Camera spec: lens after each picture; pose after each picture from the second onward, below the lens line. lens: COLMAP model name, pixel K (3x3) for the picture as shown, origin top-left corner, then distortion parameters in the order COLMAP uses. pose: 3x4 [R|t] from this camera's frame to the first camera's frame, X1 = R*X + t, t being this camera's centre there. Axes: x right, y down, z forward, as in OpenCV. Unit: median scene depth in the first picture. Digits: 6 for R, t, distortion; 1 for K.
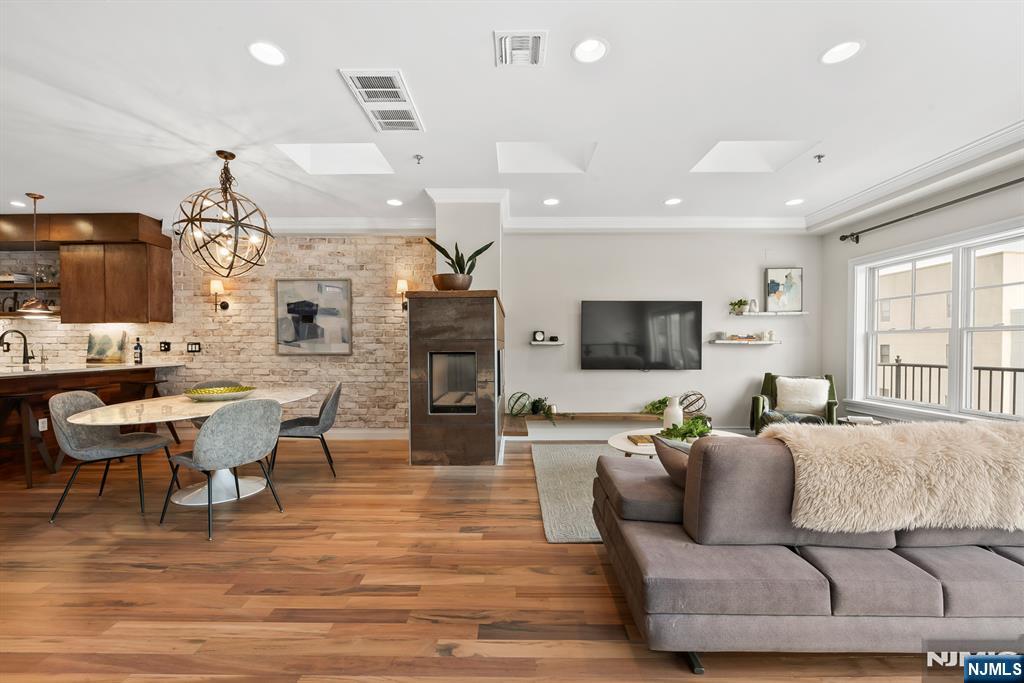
lens RADIAL K [[409.7, 0, 513.9], [0, 409.7, 351.5], [0, 0, 1]] dist [-0.005669, -0.001272]
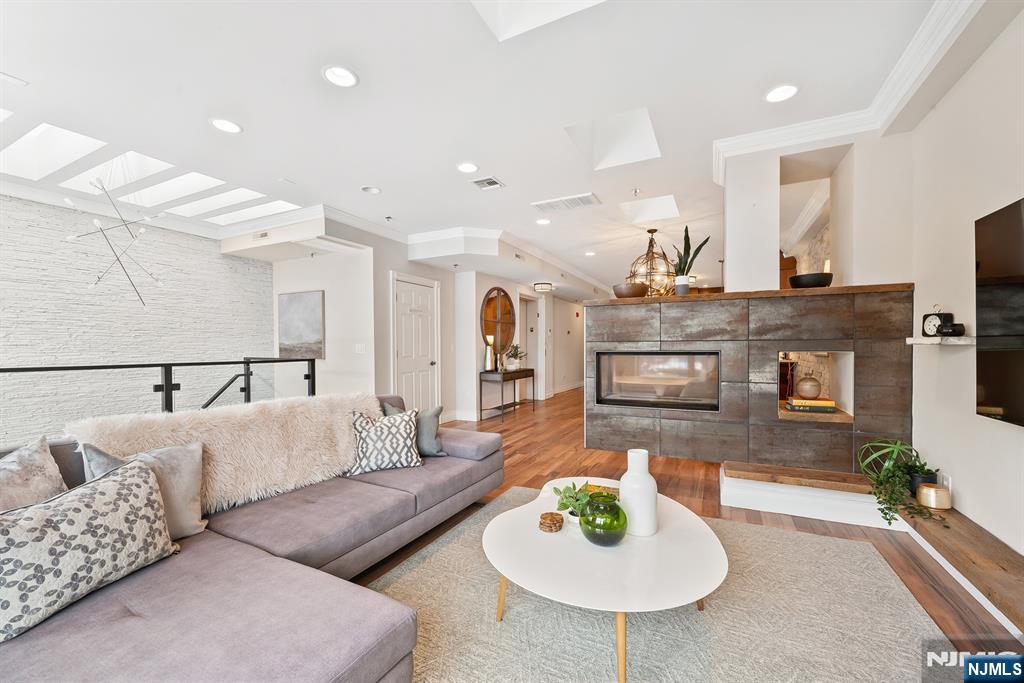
lens RADIAL K [[409.7, 0, 515.1], [0, 409.7, 349.1], [0, 0, 1]] dist [-0.005669, -0.001272]
pose [[-0.444491, 0.011139, -0.895714, 0.794107], [-0.016239, 0.999658, 0.020490, -0.022152], [0.895636, 0.023653, -0.444159, 0.960884]]
